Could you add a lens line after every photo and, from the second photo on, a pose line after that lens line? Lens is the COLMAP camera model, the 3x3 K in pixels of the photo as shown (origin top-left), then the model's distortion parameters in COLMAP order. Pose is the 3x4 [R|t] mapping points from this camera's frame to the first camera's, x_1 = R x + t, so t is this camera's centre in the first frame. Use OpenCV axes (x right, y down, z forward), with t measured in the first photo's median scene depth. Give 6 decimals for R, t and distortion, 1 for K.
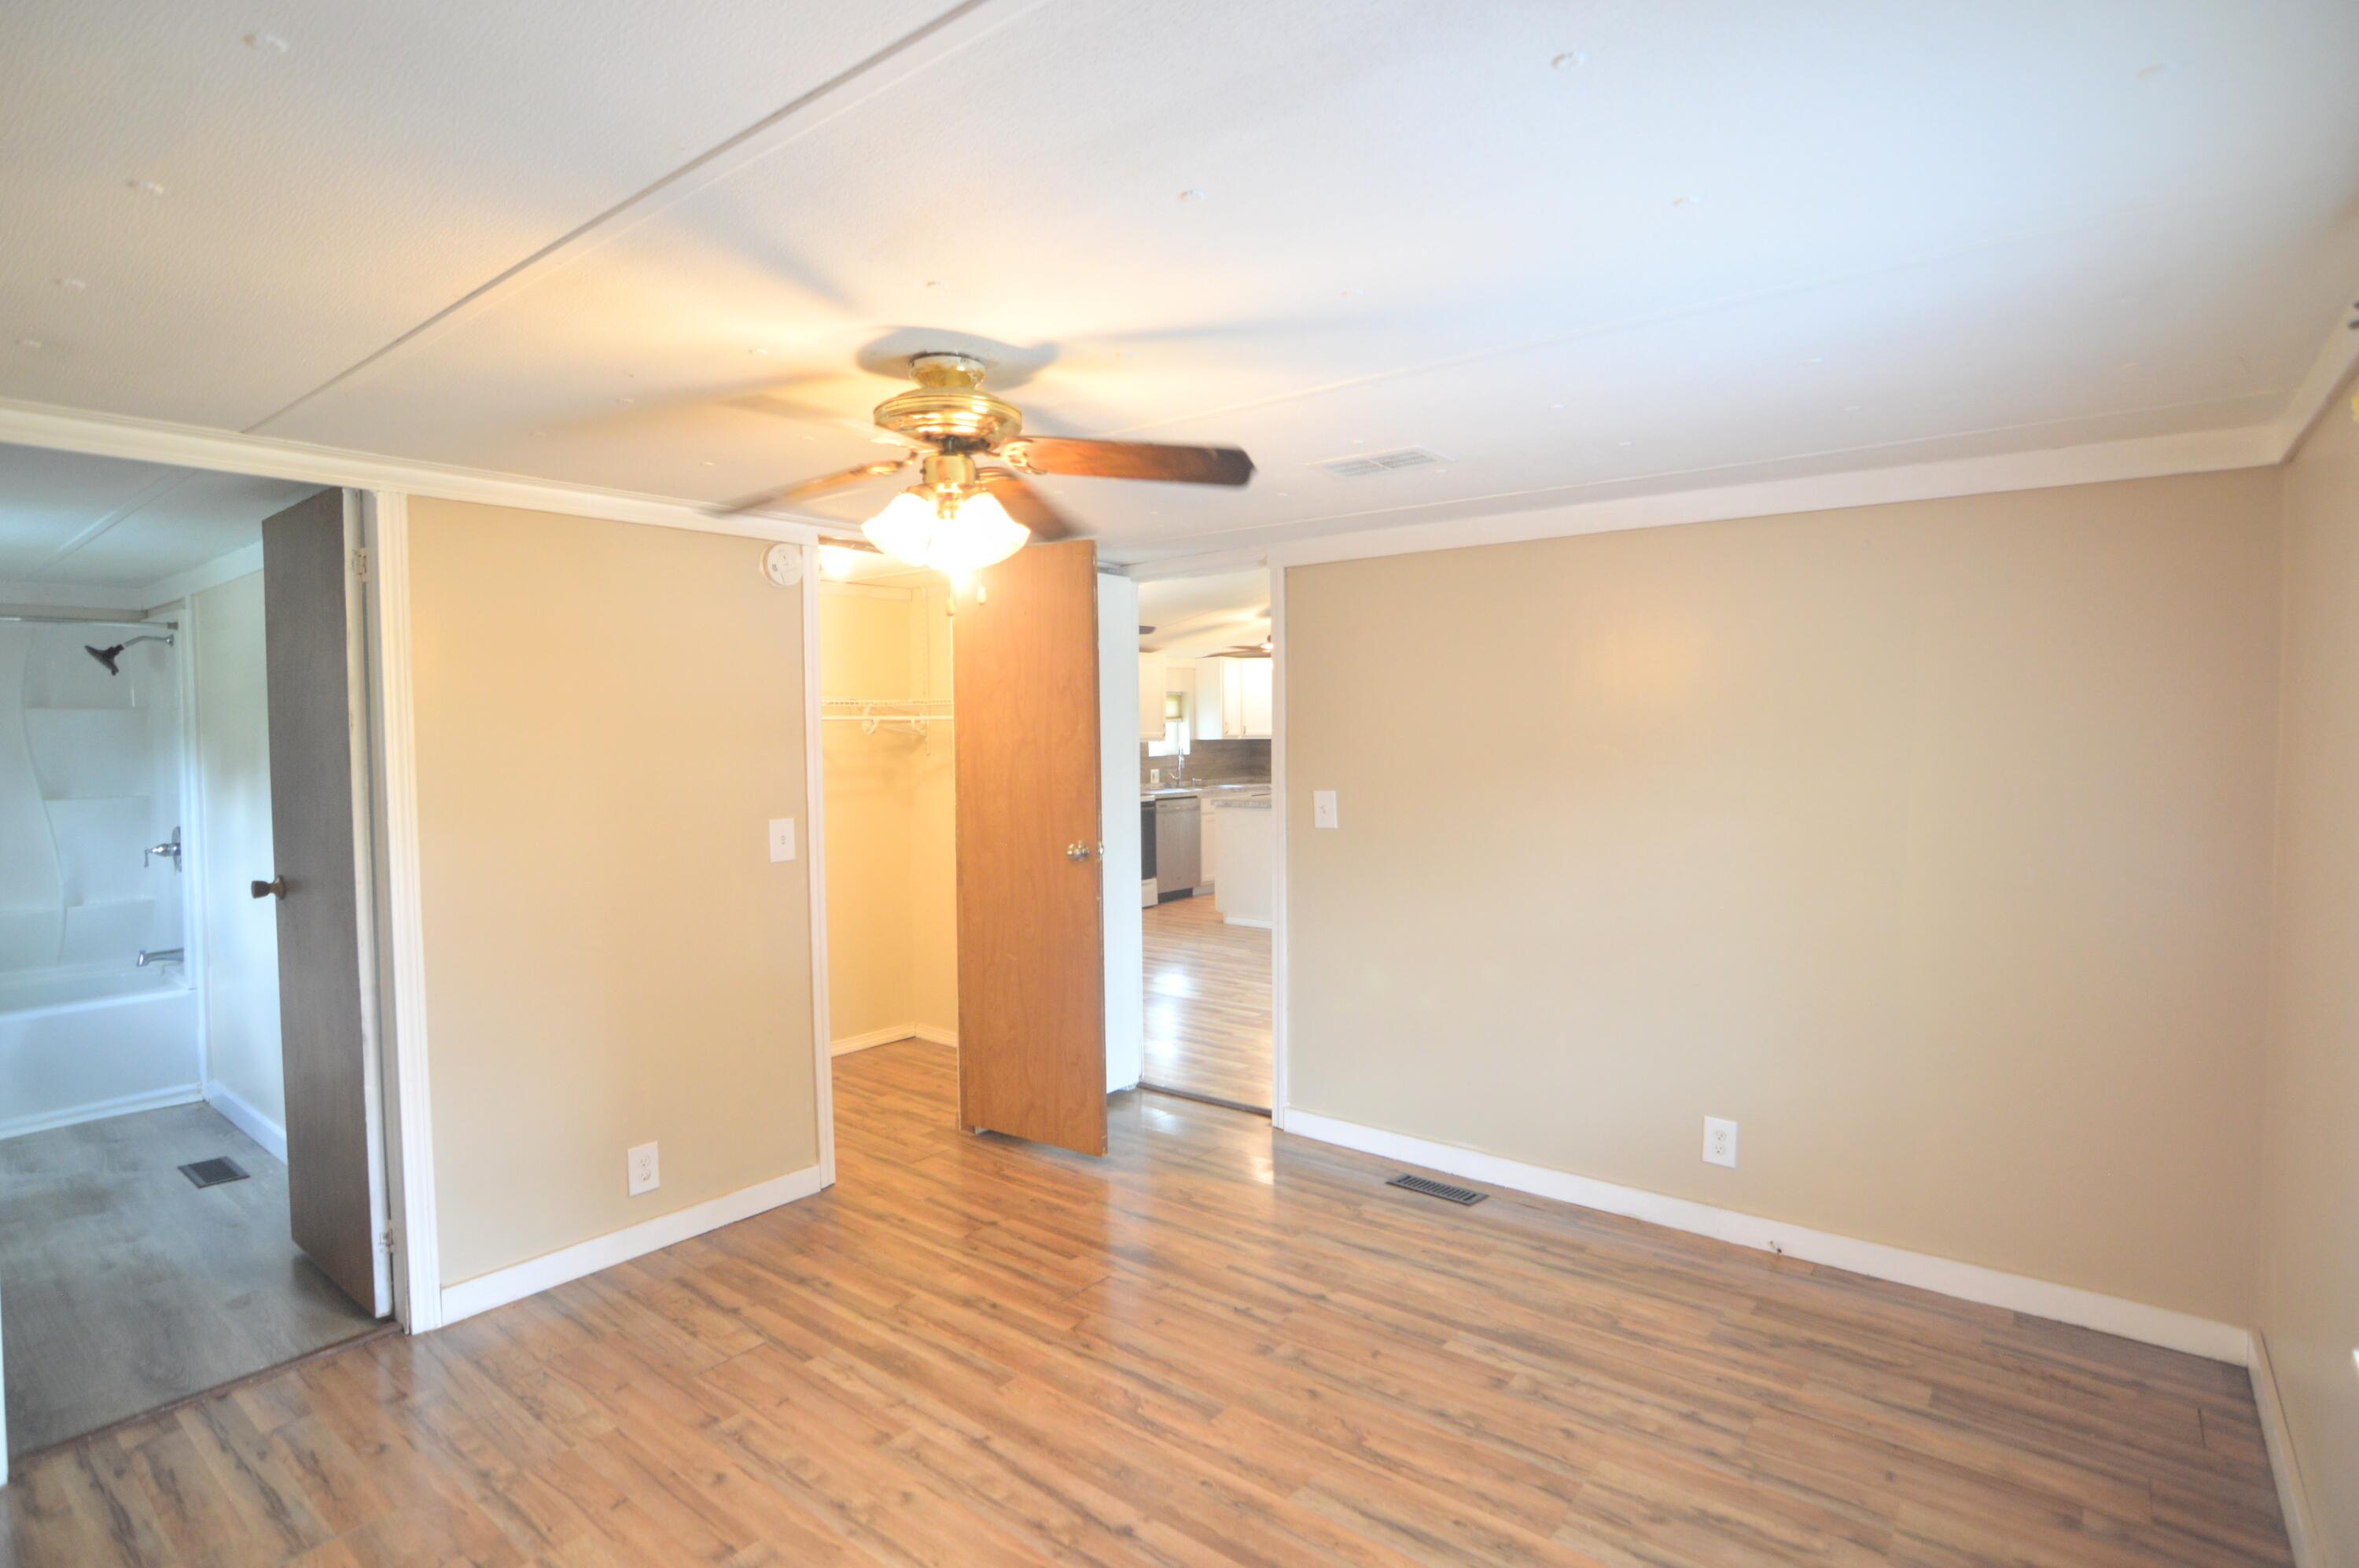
lens RADIAL K [[1179.2, 0, 1166.1], [0, 1179.2, 769.3], [0, 0, 1]] dist [-0.032494, 0.010189]
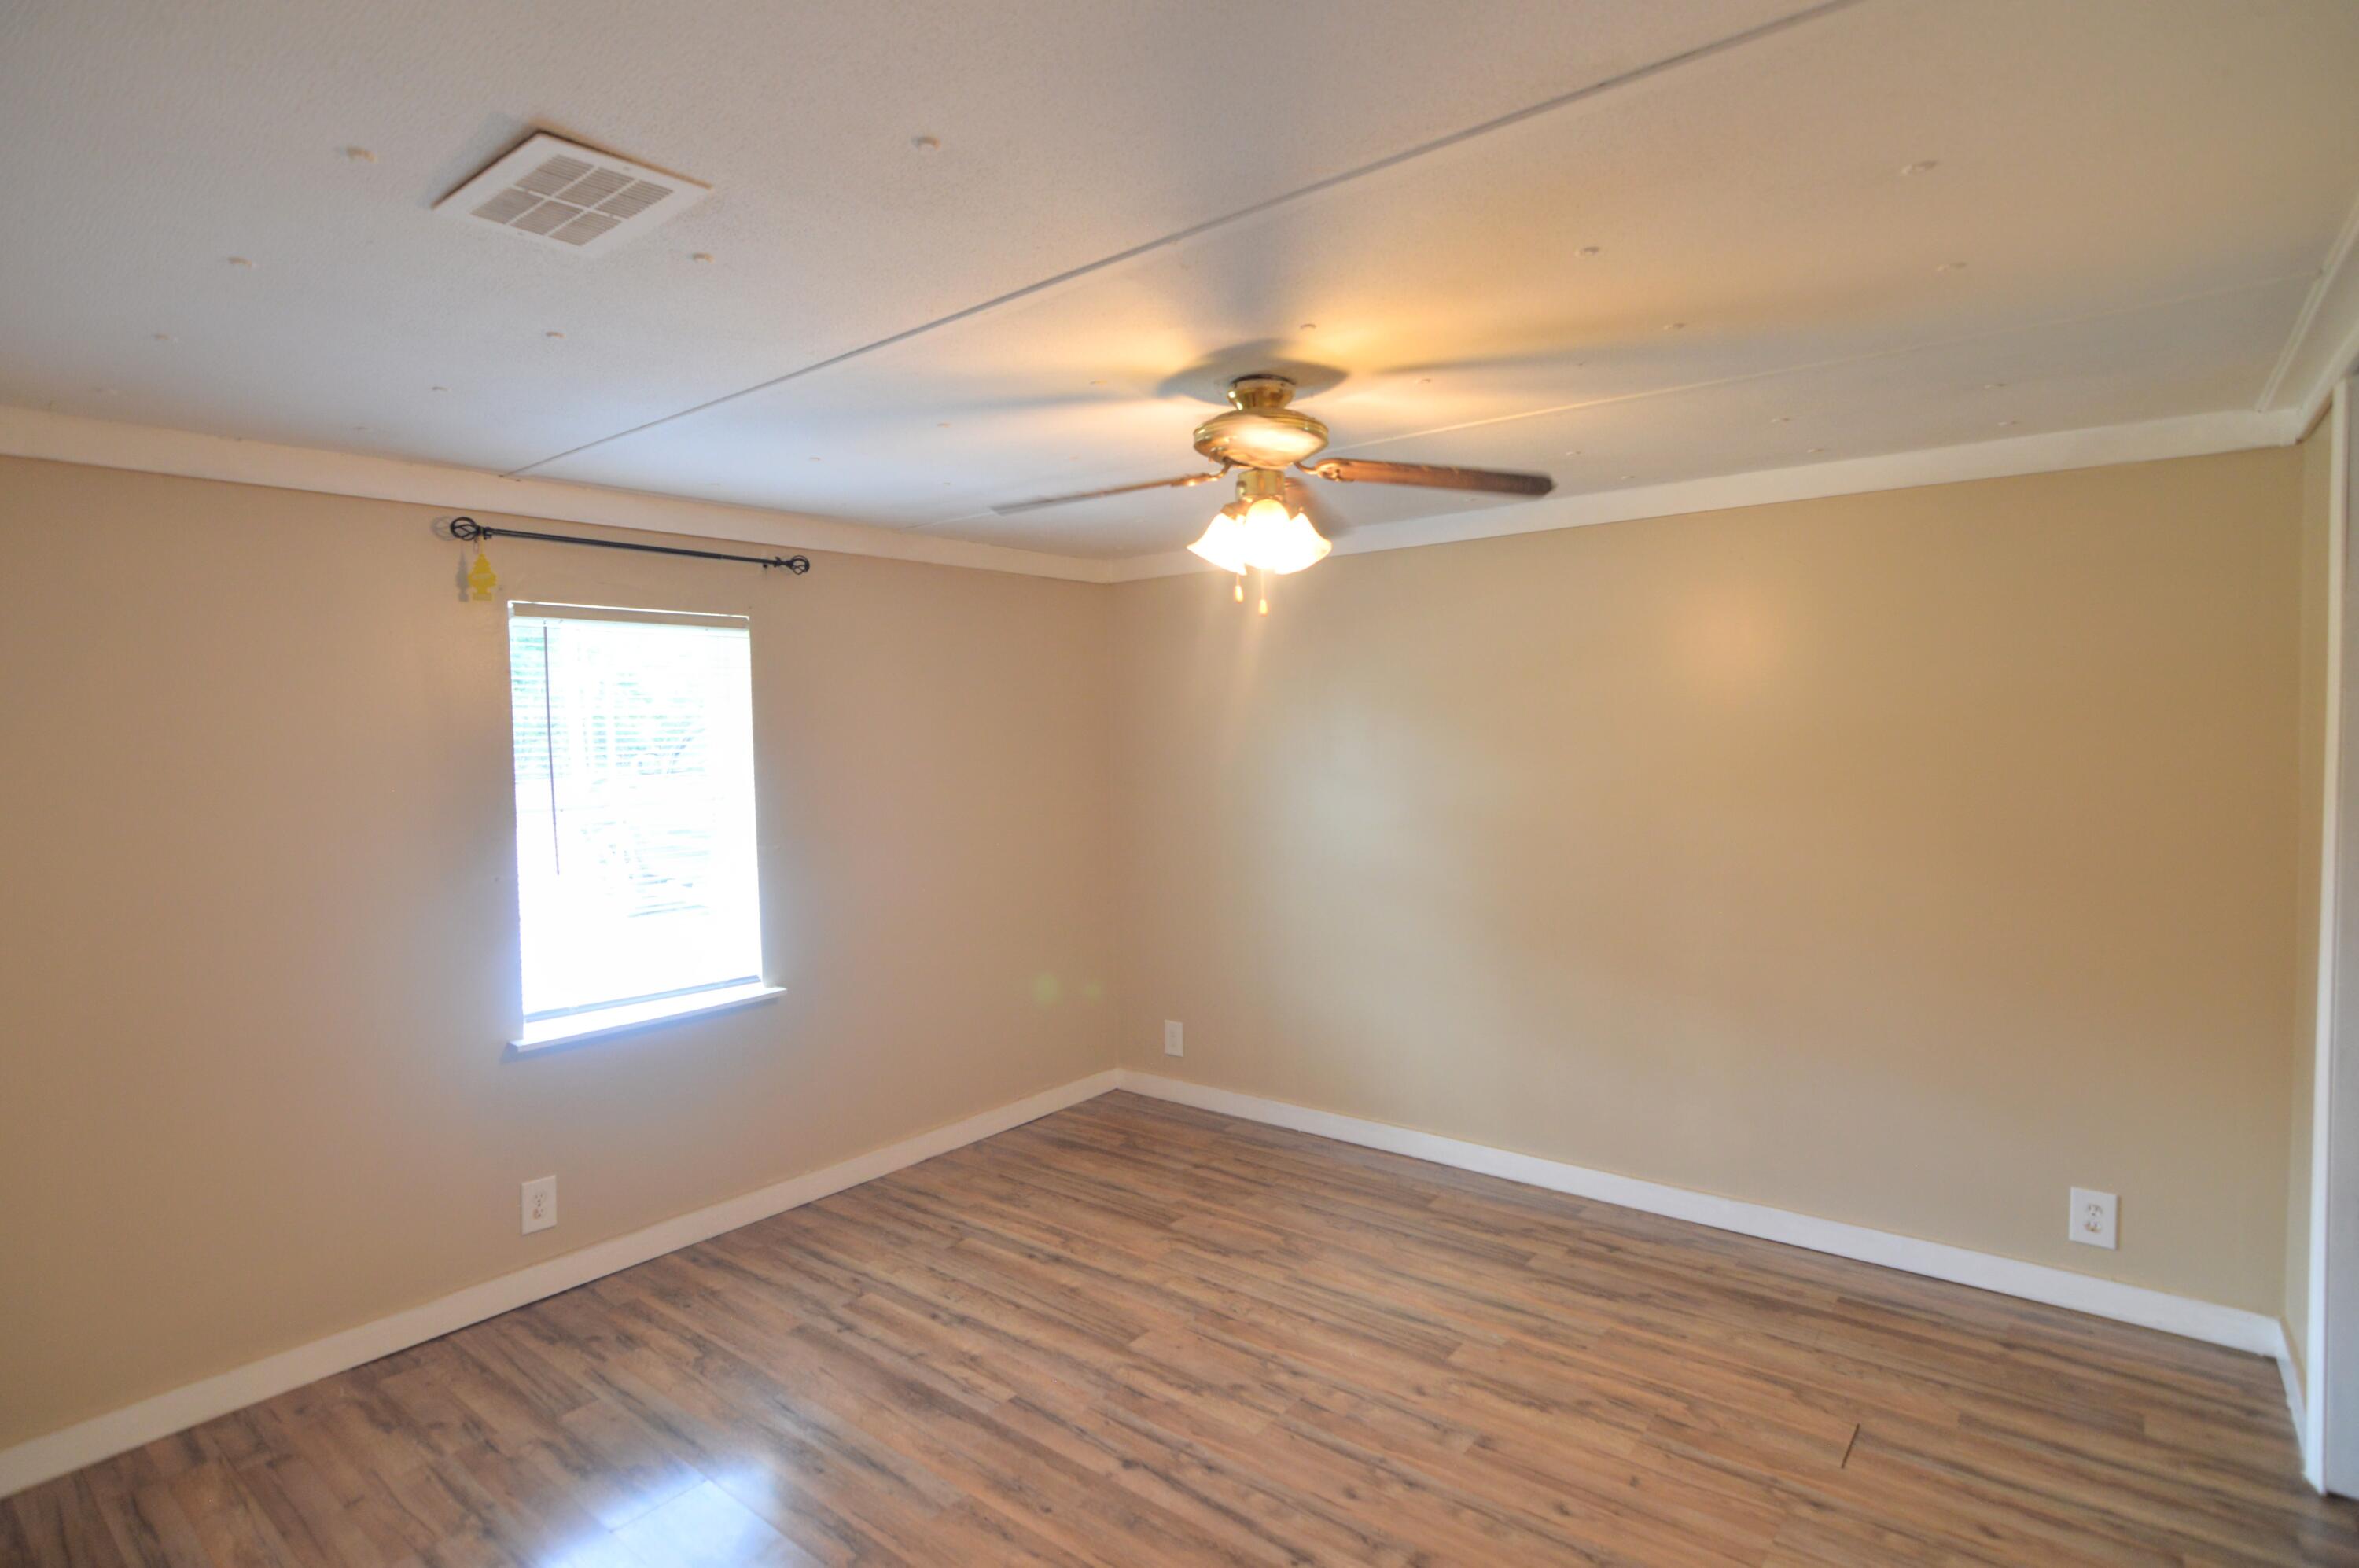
lens RADIAL K [[1179.2, 0, 1166.1], [0, 1179.2, 769.3], [0, 0, 1]] dist [-0.032494, 0.010189]
pose [[-0.999667, 0.025211, 0.005413, -0.081907], [0.025536, 0.997079, 0.071980, -0.060083], [-0.003582, 0.072094, -0.997391, 1.831156]]
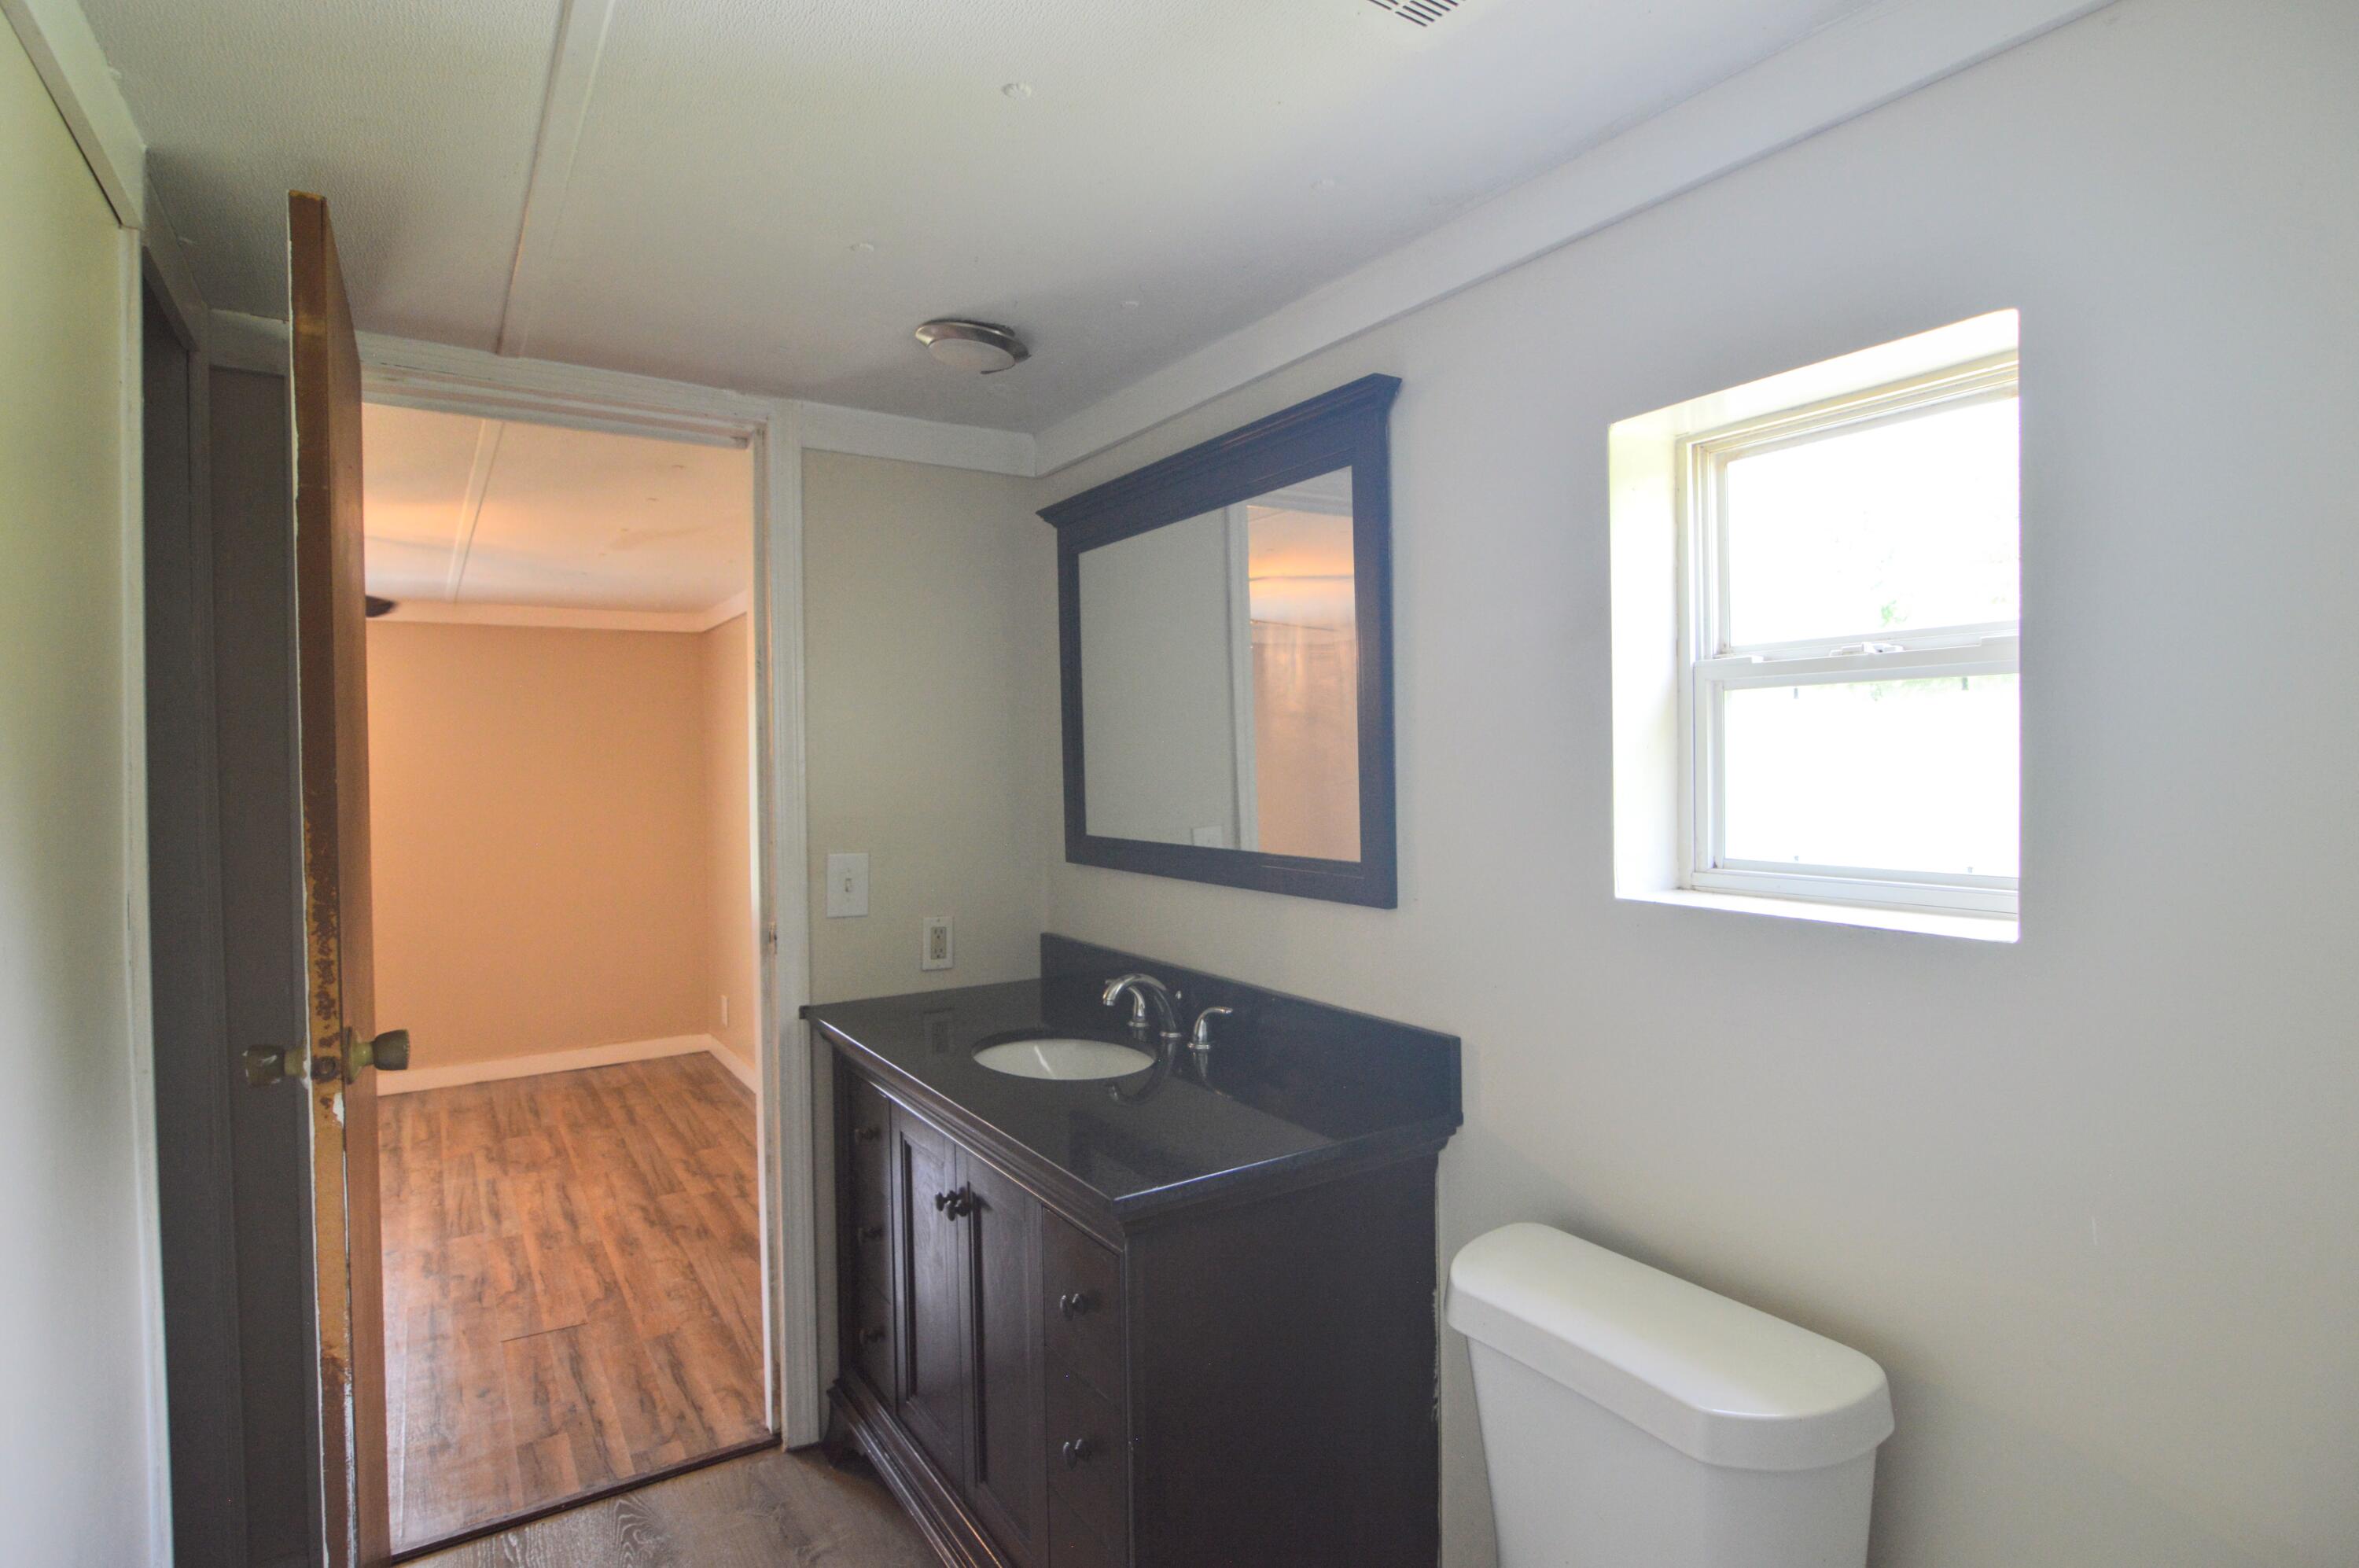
lens RADIAL K [[1179.2, 0, 1166.1], [0, 1179.2, 769.3], [0, 0, 1]] dist [-0.032494, 0.010189]
pose [[-0.947685, 0.018931, 0.318645, -1.654133], [0.035474, 0.998302, 0.046195, -0.025733], [-0.317230, 0.055082, -0.946748, 1.806589]]
